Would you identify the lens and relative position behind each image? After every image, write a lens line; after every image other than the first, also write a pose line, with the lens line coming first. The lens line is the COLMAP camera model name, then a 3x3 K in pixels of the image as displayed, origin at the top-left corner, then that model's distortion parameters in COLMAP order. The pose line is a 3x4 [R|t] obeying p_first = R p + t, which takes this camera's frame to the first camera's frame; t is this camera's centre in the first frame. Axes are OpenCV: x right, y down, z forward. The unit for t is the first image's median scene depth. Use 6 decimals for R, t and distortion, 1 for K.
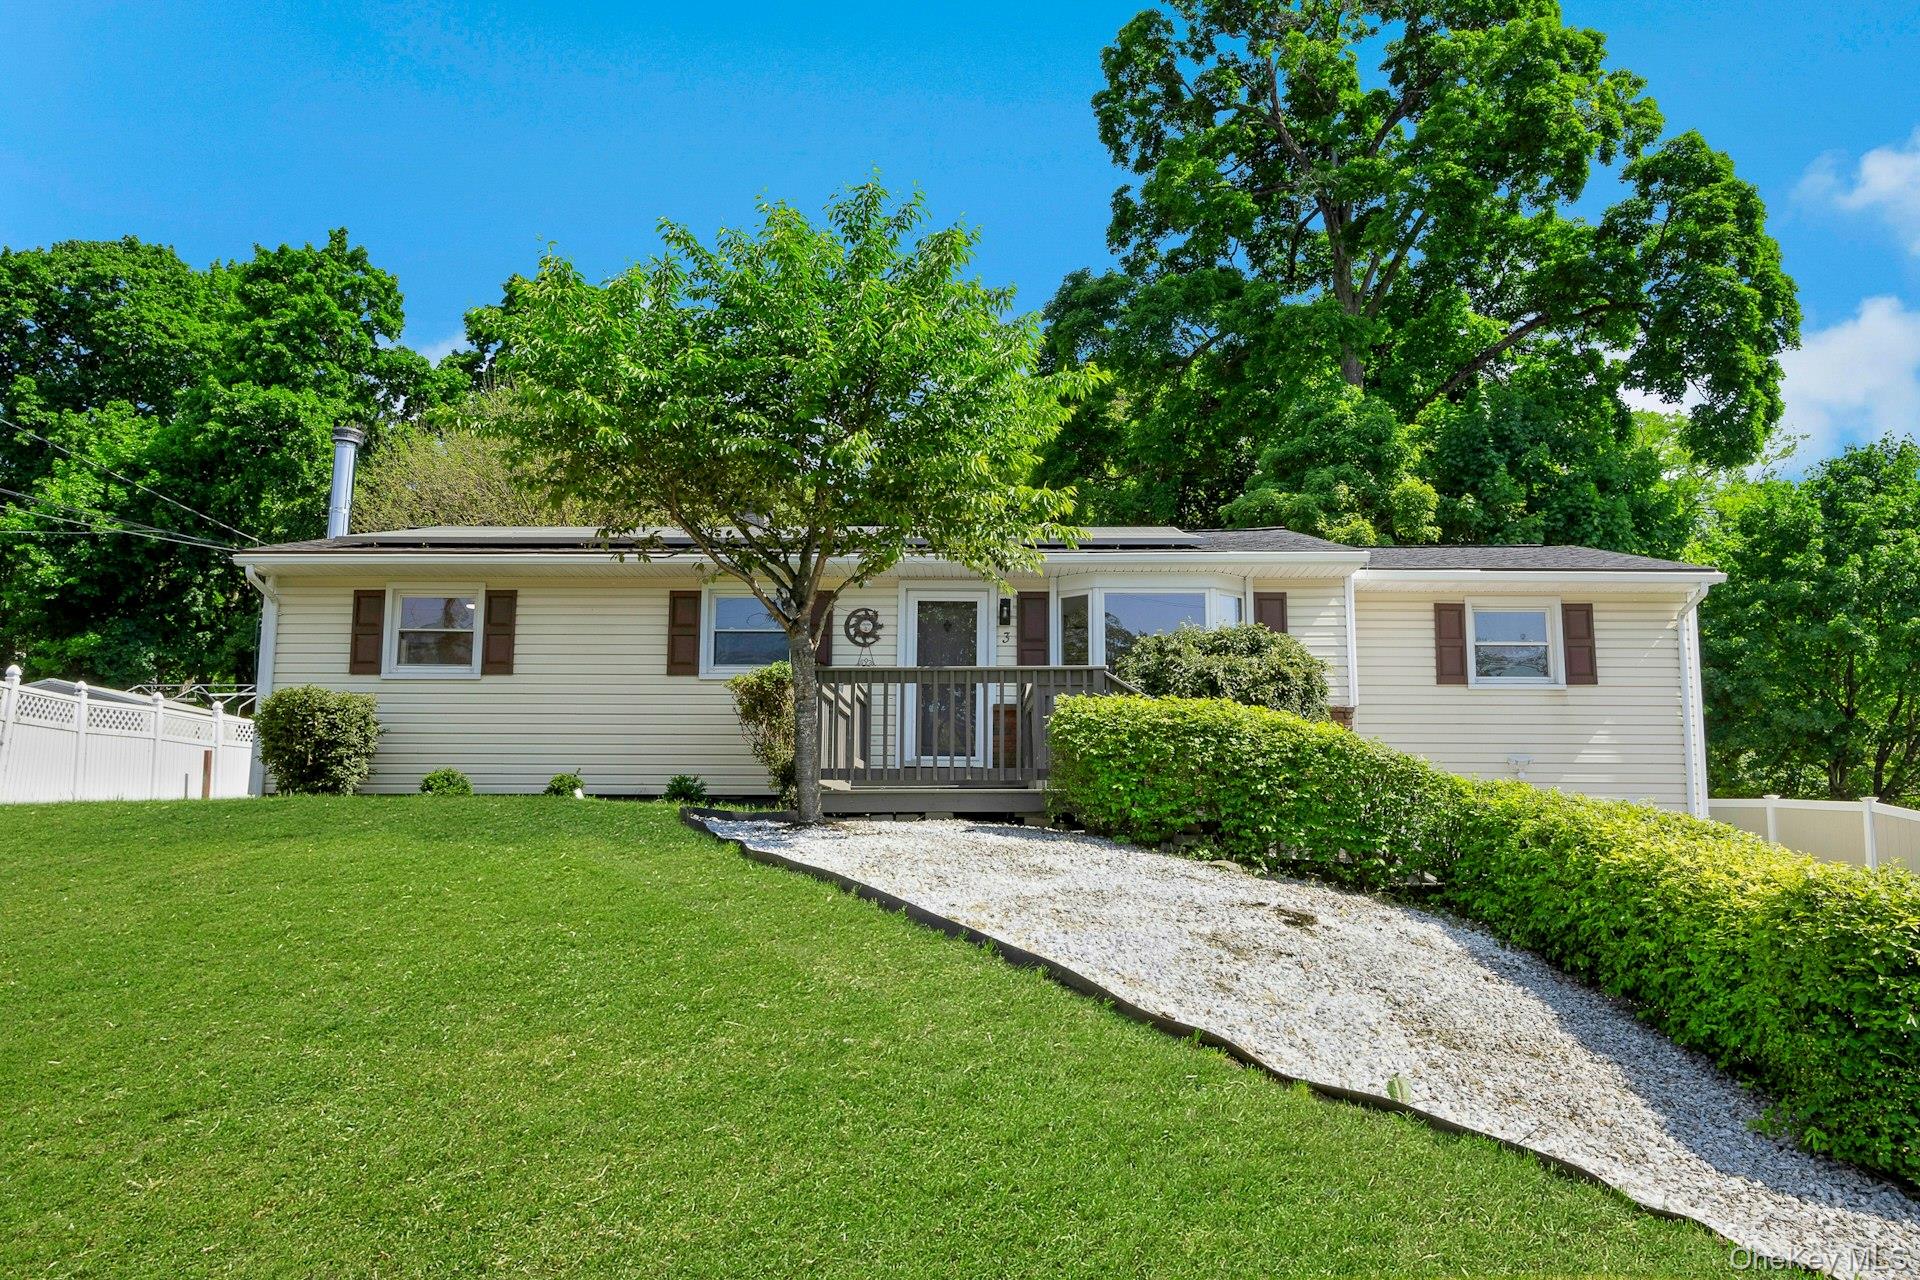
lens RADIAL K [[921.1, 0, 961.5], [0, 921.1, 623.3], [0, 0, 1]] dist [0.001042, -0.000249]
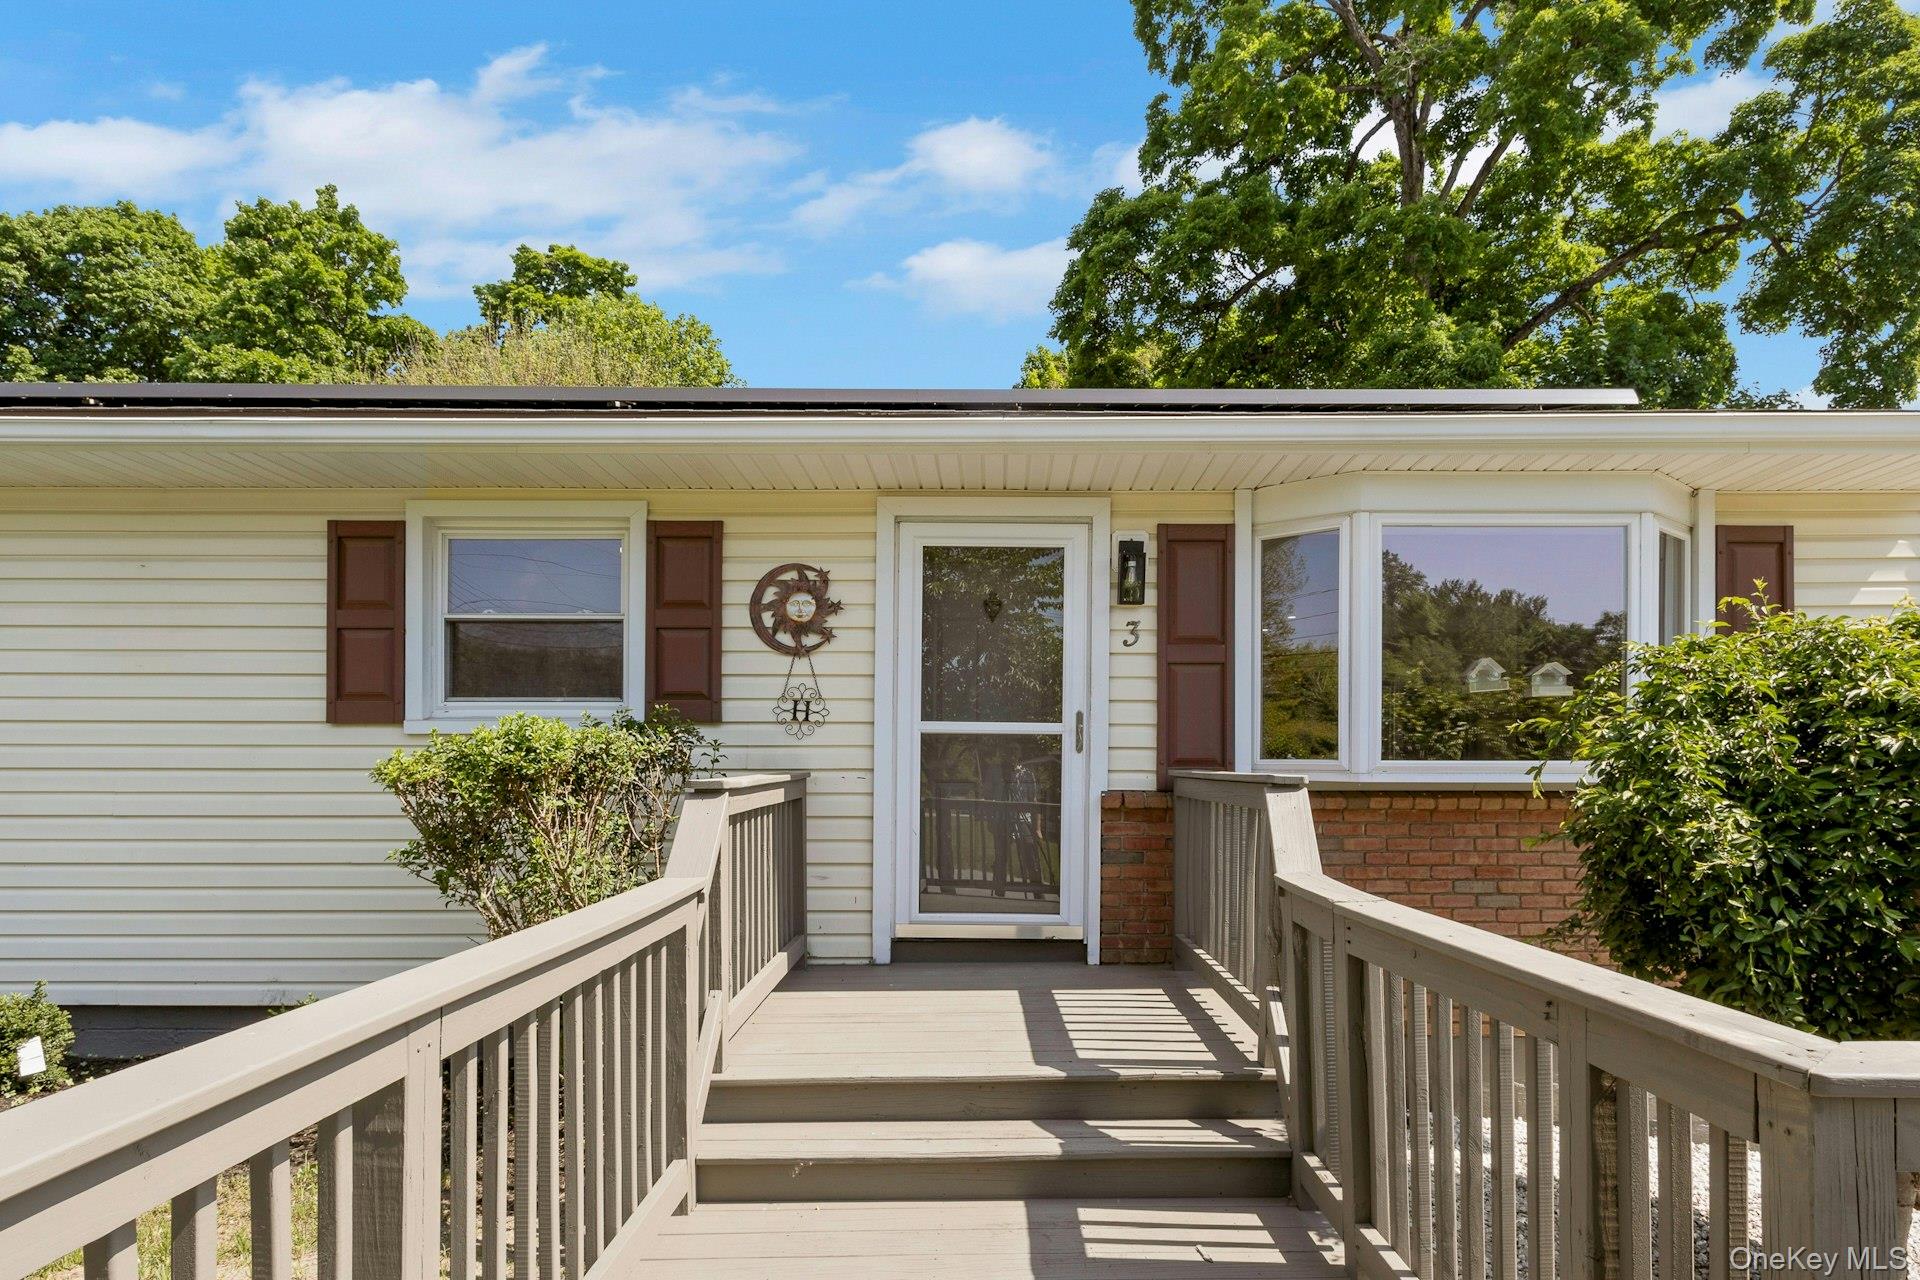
lens RADIAL K [[834.3, 0, 984.1], [0, 834.3, 697.0], [0, 0, 1]] dist [0.002370, 0.000020]
pose [[0.999863, -0.001882, 0.016445, -0.006077], [-0.000090, 0.992879, 0.119125, -0.000305], [-0.016552, -0.119110, 0.992743, 0.145178]]
